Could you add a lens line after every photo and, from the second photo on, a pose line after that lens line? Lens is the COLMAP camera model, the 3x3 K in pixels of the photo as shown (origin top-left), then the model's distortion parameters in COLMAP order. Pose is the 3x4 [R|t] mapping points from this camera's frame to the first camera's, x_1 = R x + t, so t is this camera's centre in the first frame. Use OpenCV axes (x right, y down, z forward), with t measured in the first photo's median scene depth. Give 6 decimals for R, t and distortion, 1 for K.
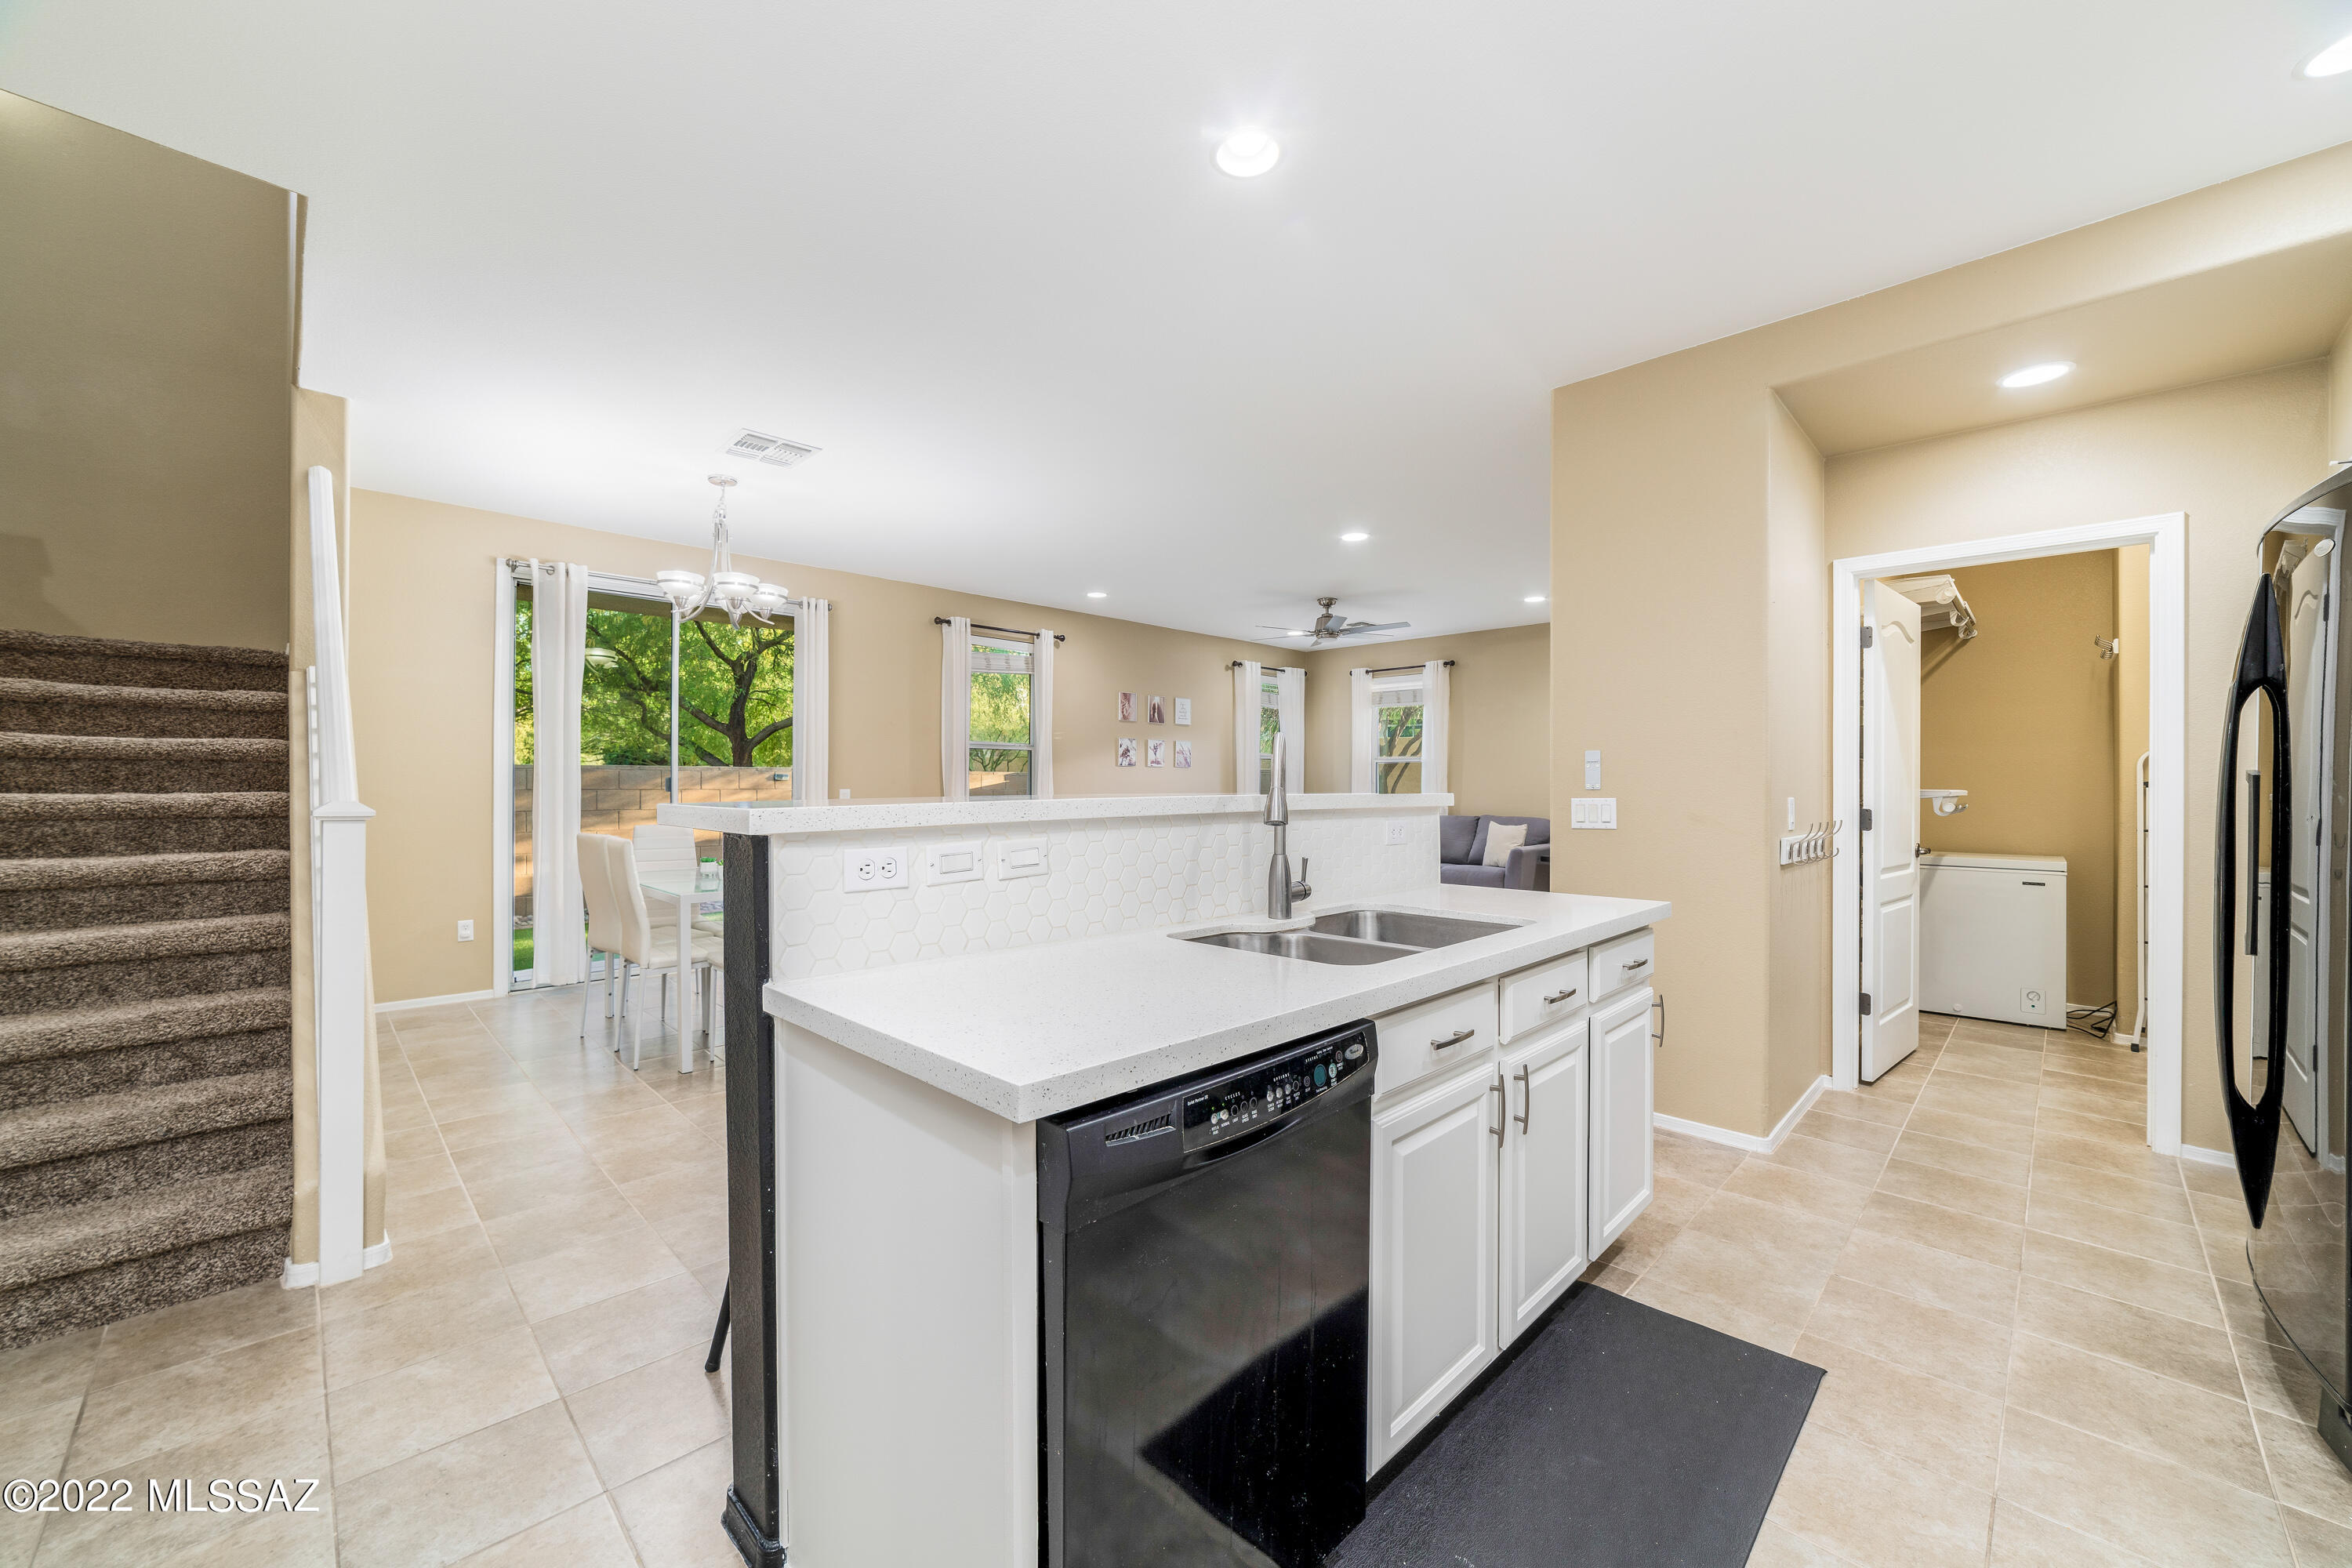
lens RADIAL K [[914.5, 0, 1166.5], [0, 914.5, 781.2], [0, 0, 1]] dist [-0.027183, 0.009666]
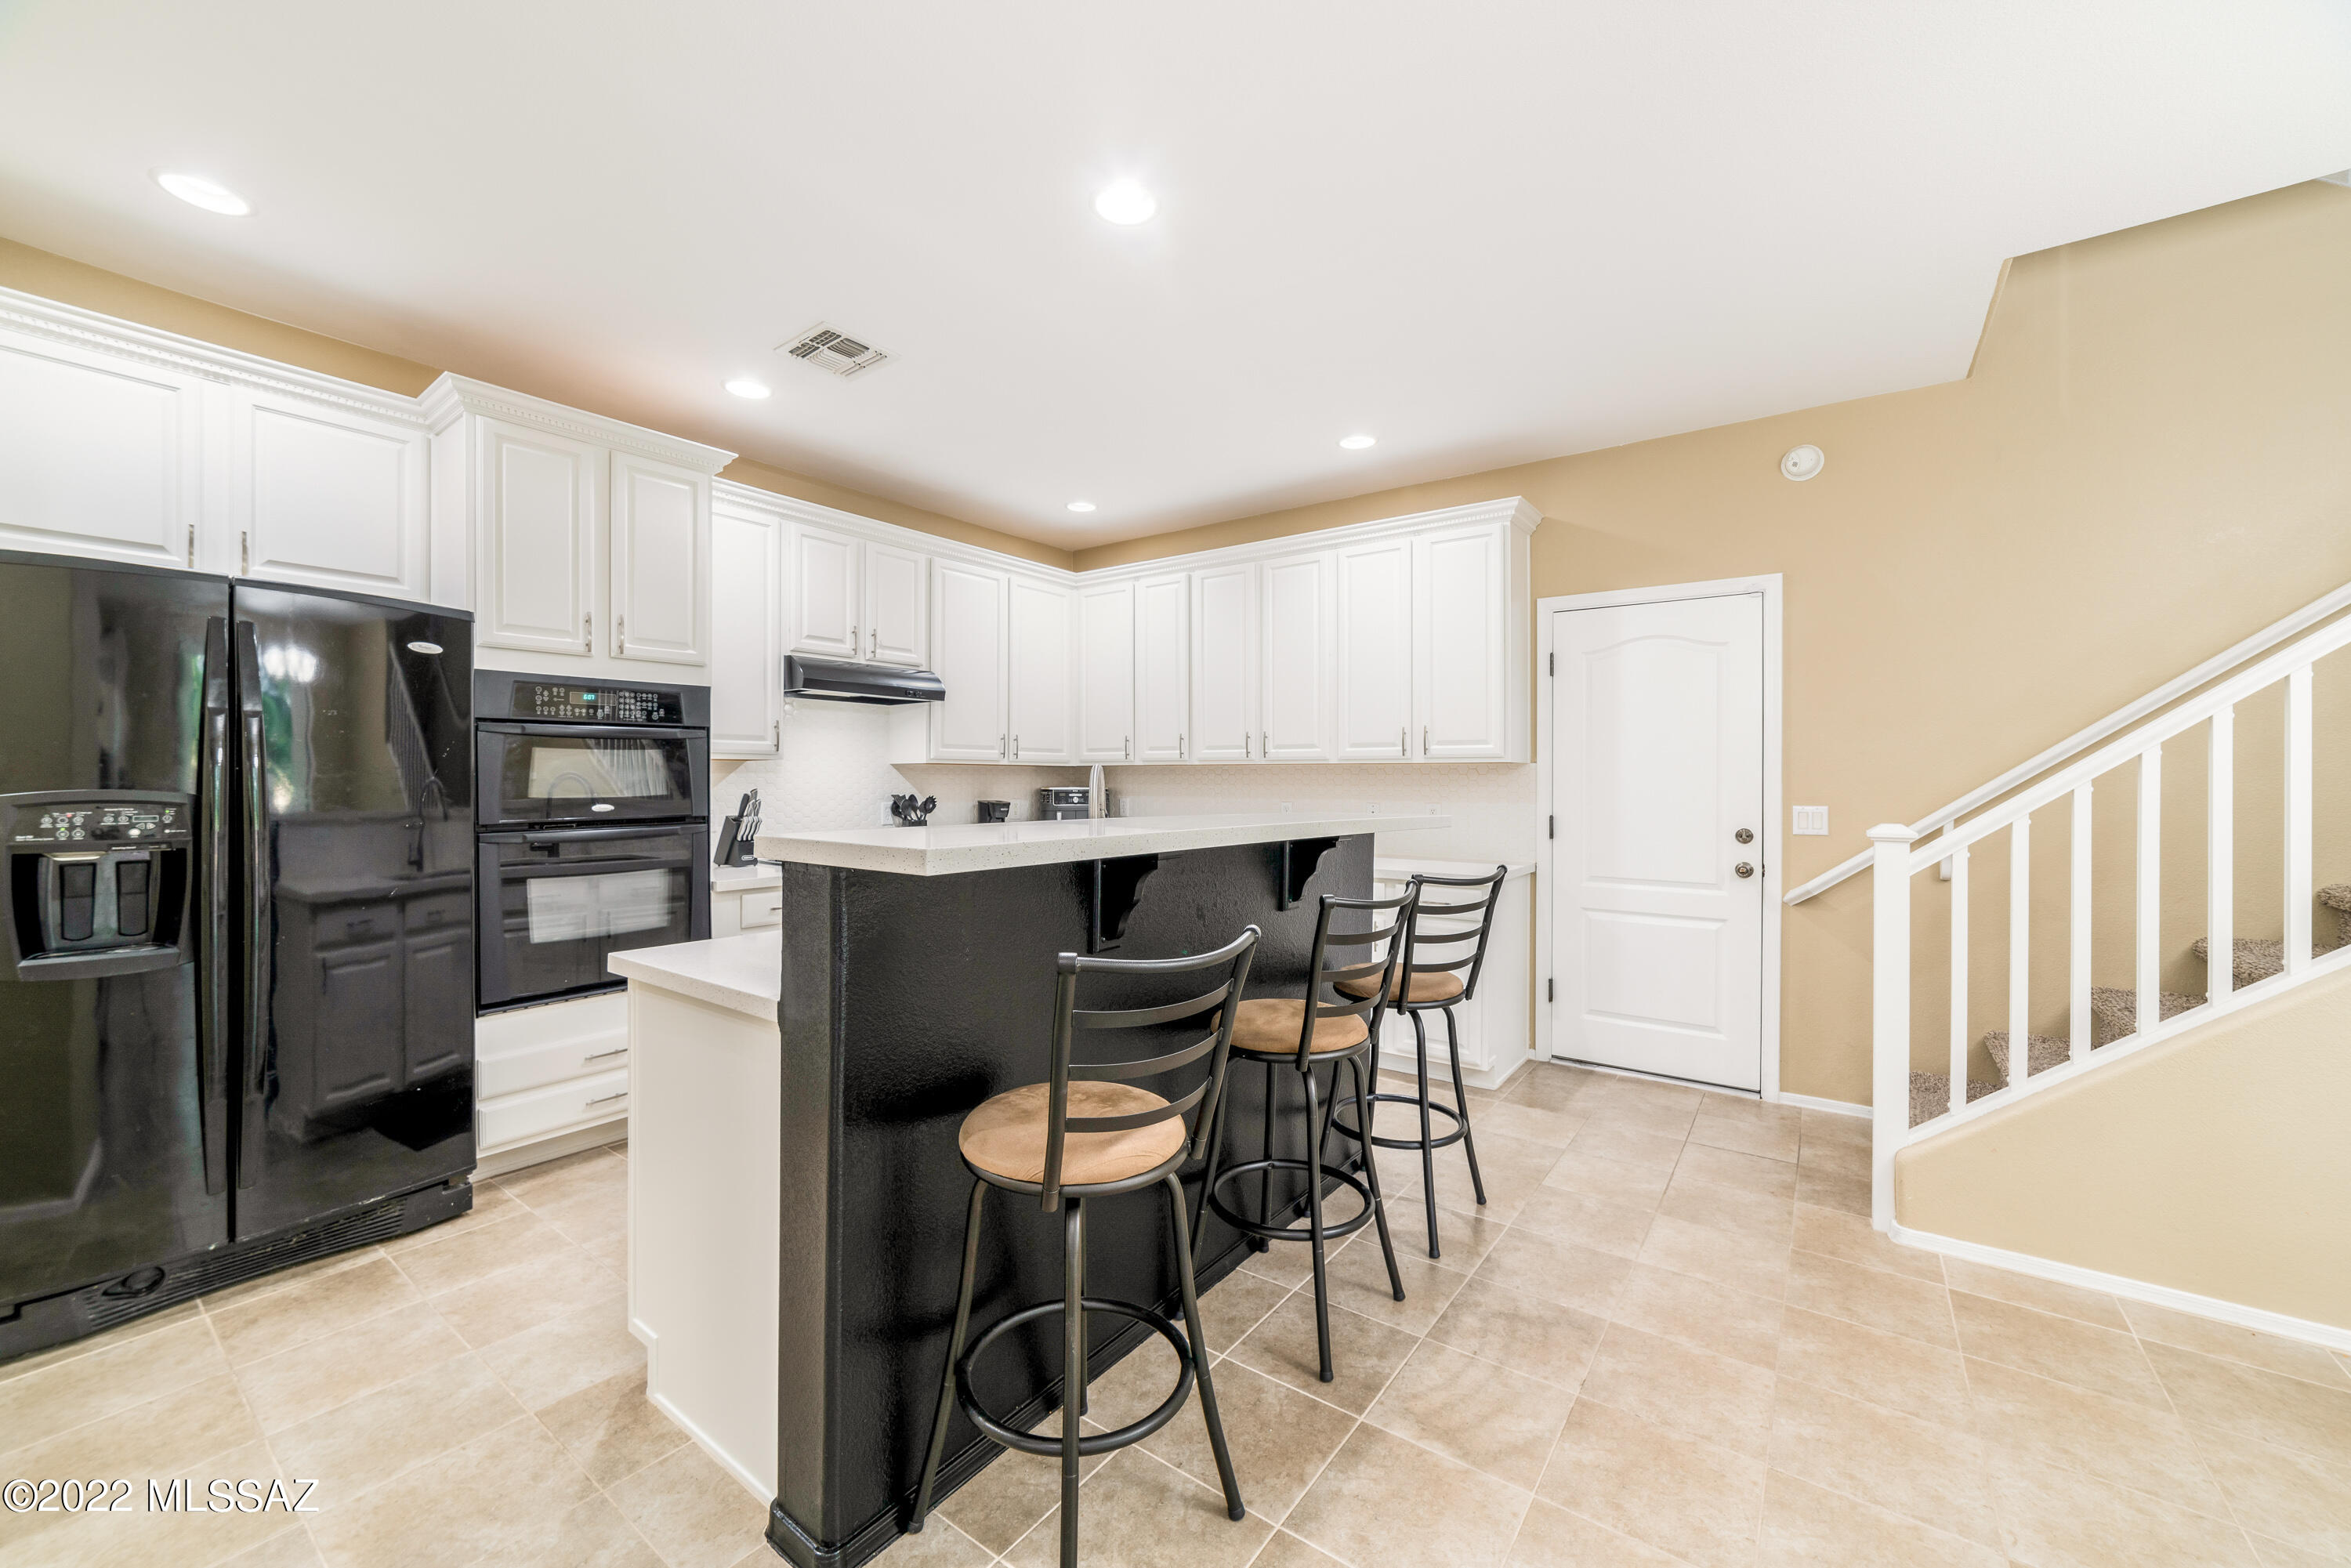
lens RADIAL K [[911.7, 0, 1167.7], [0, 911.7, 780.5], [0, 0, 1]] dist [-0.024168, 0.010325]
pose [[-0.988975, -0.006410, -0.147945, 0.049855], [-0.005902, 0.999975, -0.003876, -0.006317], [0.147966, -0.002960, -0.988988, 0.526528]]
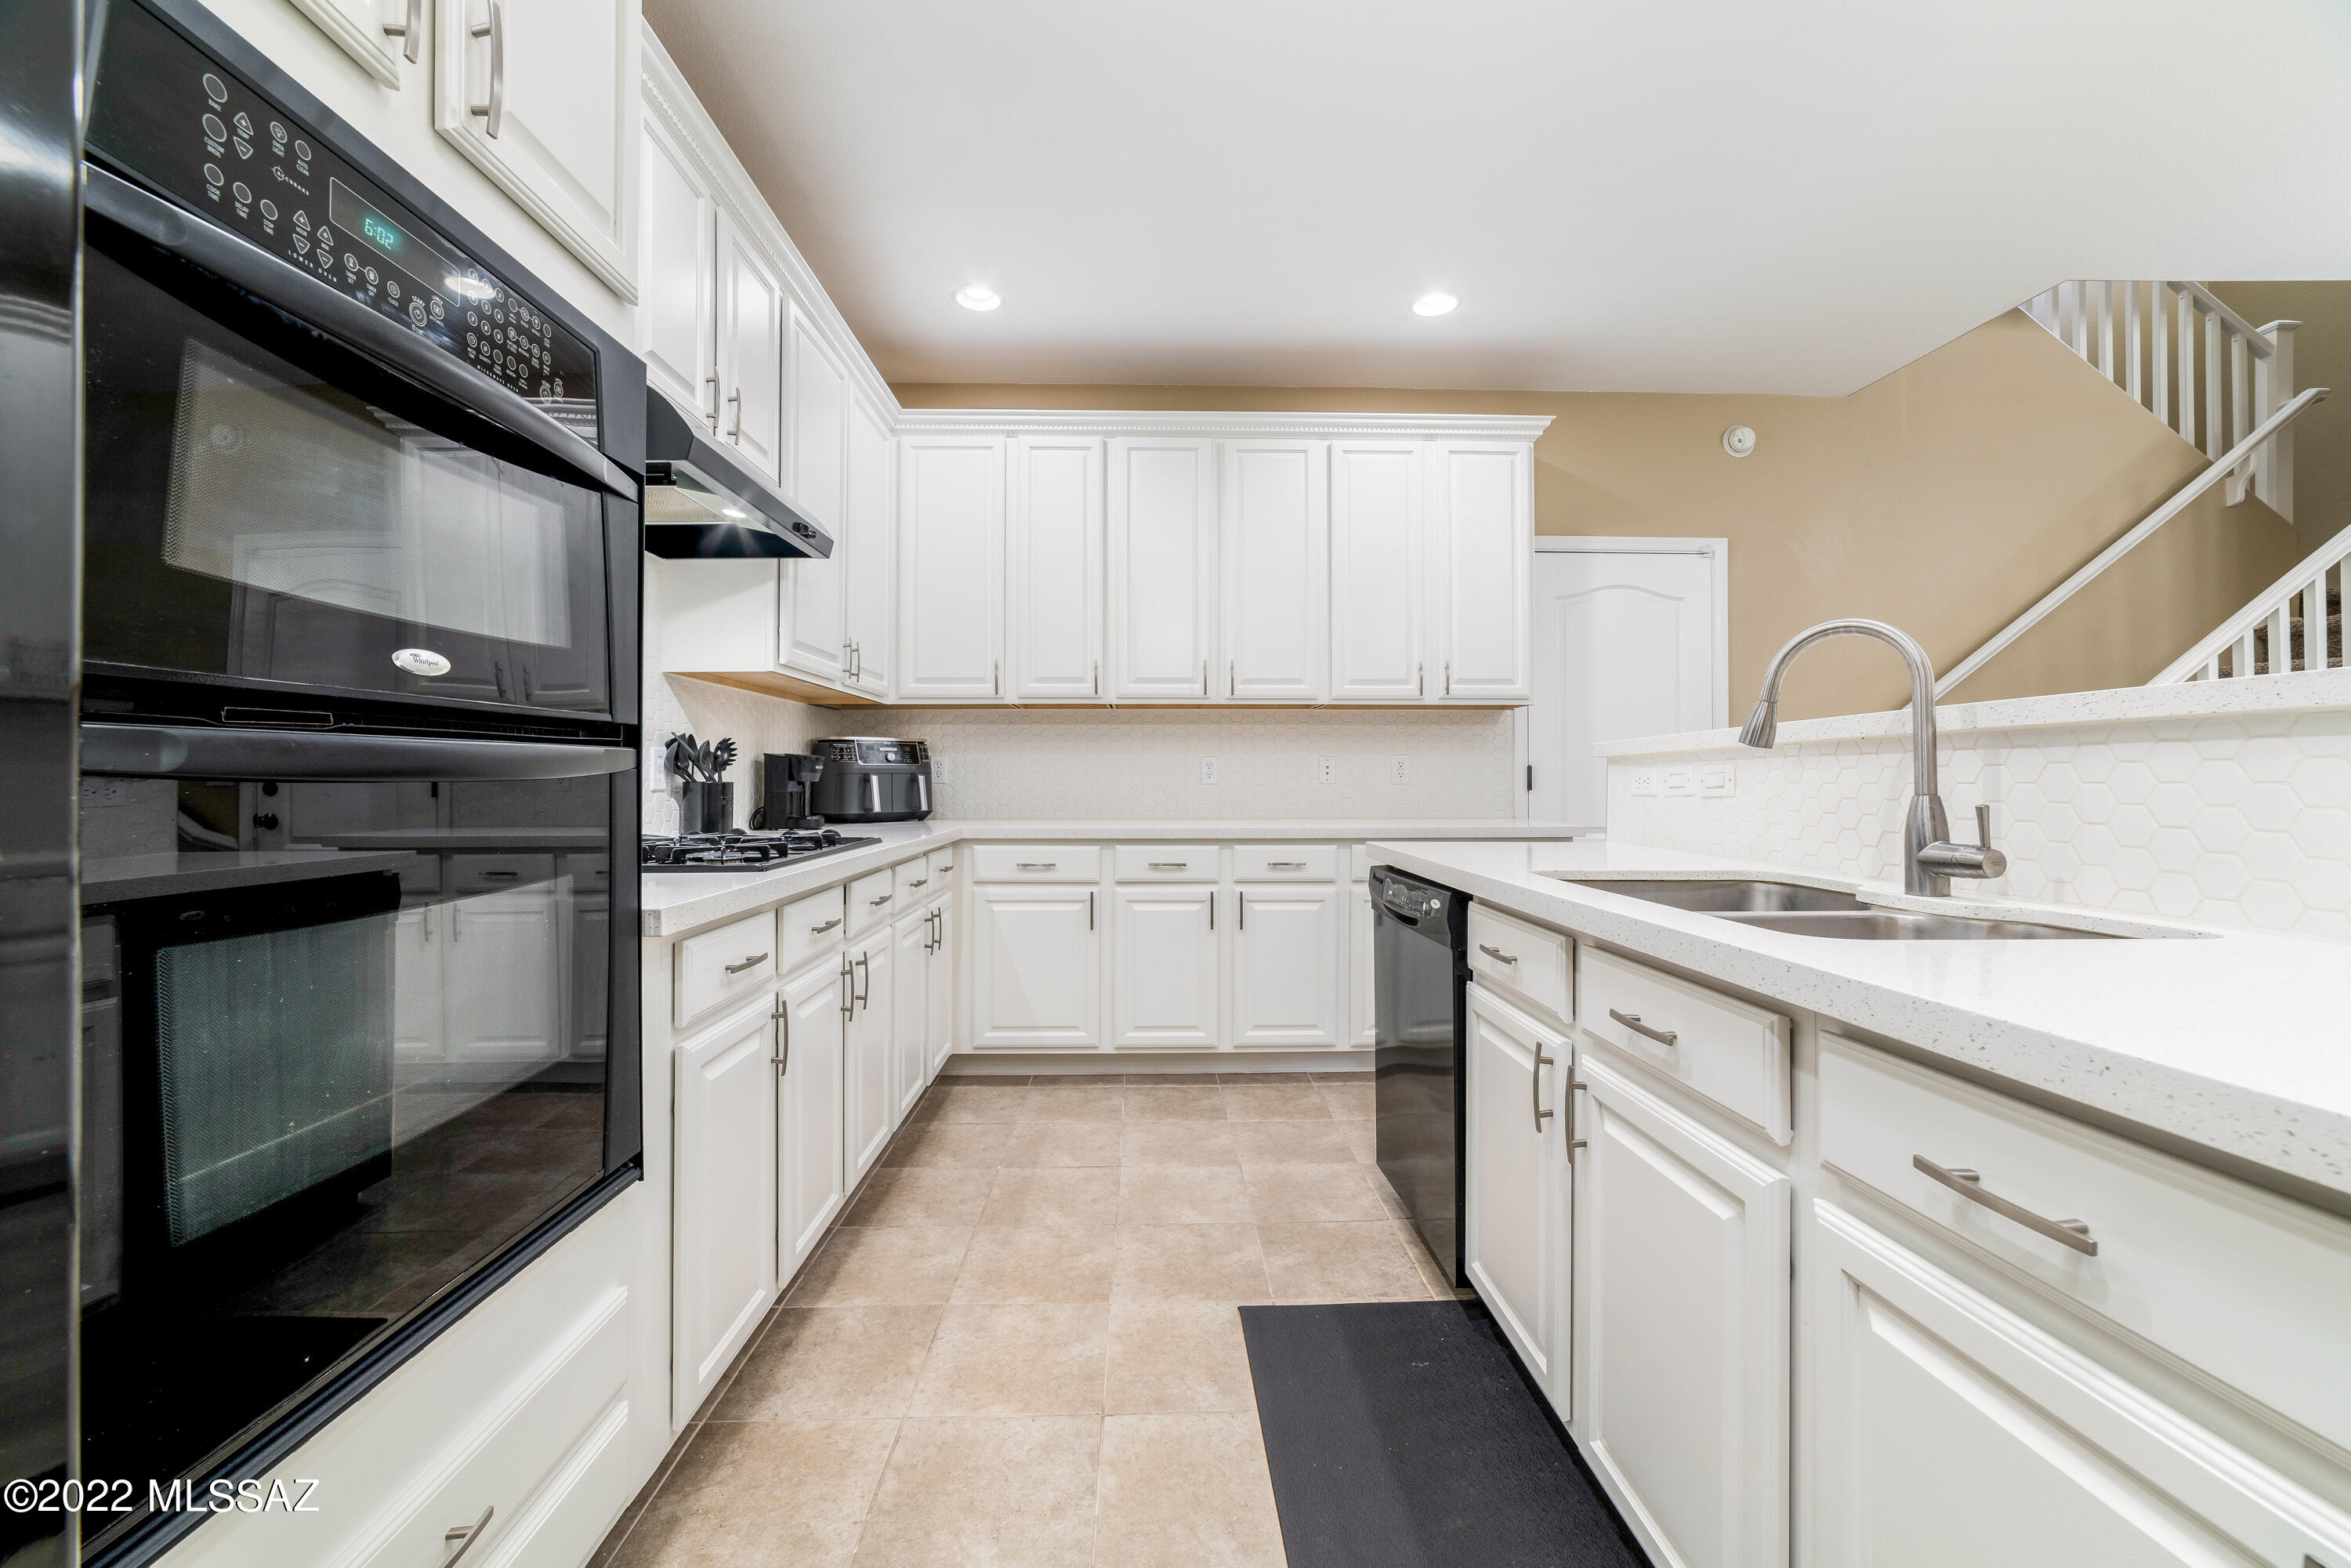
lens RADIAL K [[914.1, 0, 1166.0], [0, 914.1, 781.2], [0, 0, 1]] dist [-0.027183, 0.009666]
pose [[-0.684337, -0.000441, -0.729166, 0.237898], [0.004160, 0.999981, -0.004509, 0.018614], [0.729154, -0.006119, -0.684322, 0.259161]]
